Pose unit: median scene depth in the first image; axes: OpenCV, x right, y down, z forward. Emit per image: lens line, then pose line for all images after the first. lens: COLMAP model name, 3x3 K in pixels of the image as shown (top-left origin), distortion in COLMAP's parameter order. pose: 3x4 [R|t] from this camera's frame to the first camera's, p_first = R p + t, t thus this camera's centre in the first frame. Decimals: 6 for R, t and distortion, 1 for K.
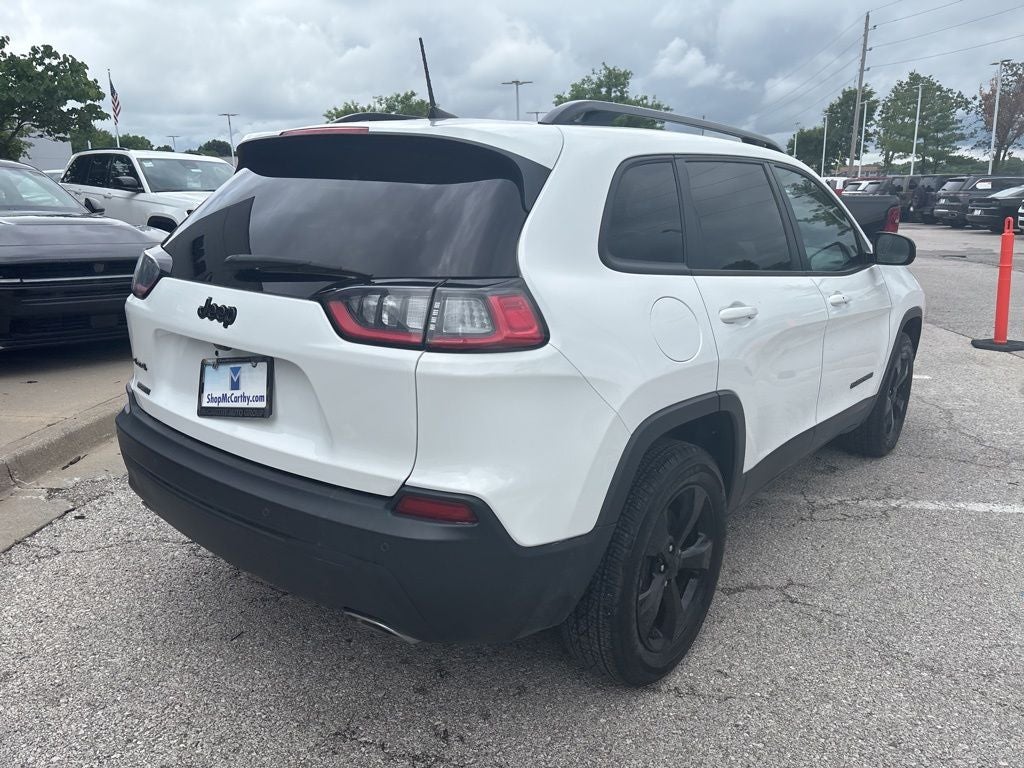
lens RADIAL K [[776.1, 0, 510.7], [0, 776.1, 379.8], [0, 0, 1]] dist [0.058971, -0.077155]
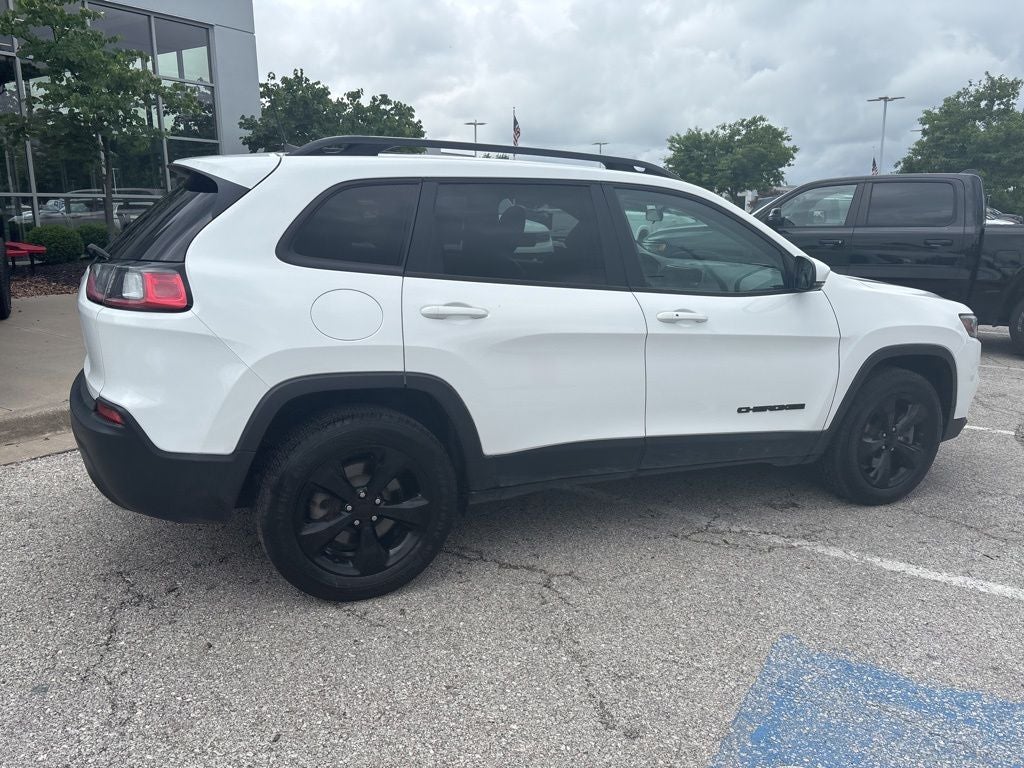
lens RADIAL K [[778.5, 0, 511.2], [0, 778.5, 375.7], [0, 0, 1]] dist [0.047926, -0.056932]
pose [[0.889353, 0.104505, -0.445118, 0.732483], [-0.119843, 0.992772, -0.006365, 0.006641], [0.441236, 0.059005, 0.895449, -0.008199]]
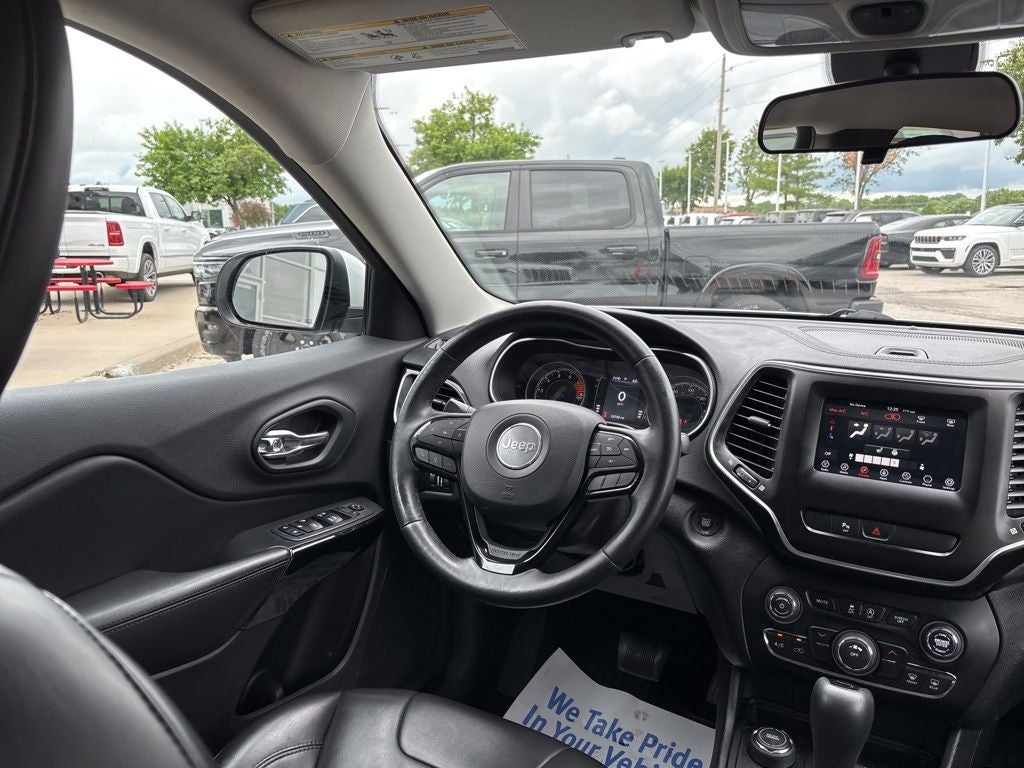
lens RADIAL K [[777.3, 0, 512.0], [0, 777.3, 384.0], [0, 0, 1]] dist [0.054123, -0.066519]
pose [[0.986844, -0.032487, 0.158378, 0.170151], [0.039147, 0.998468, -0.039117, -0.227417], [-0.156864, 0.044803, 0.986603, 1.114333]]
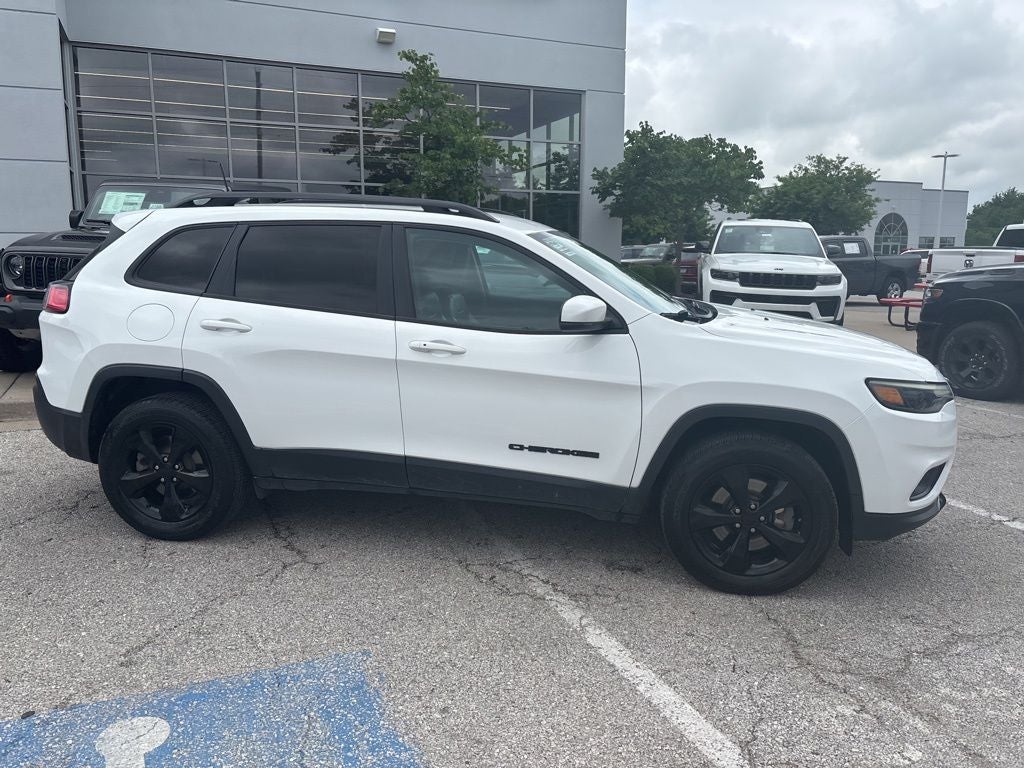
lens RADIAL K [[782.3, 0, 513.6], [0, 782.3, 370.2], [0, 0, 1]] dist [0.060912, -0.081473]
pose [[0.475758, 0.140948, -0.868210, 1.518073], [-0.221128, 0.974541, 0.037037, -0.145665], [0.851327, 0.174365, 0.494813, 0.600715]]
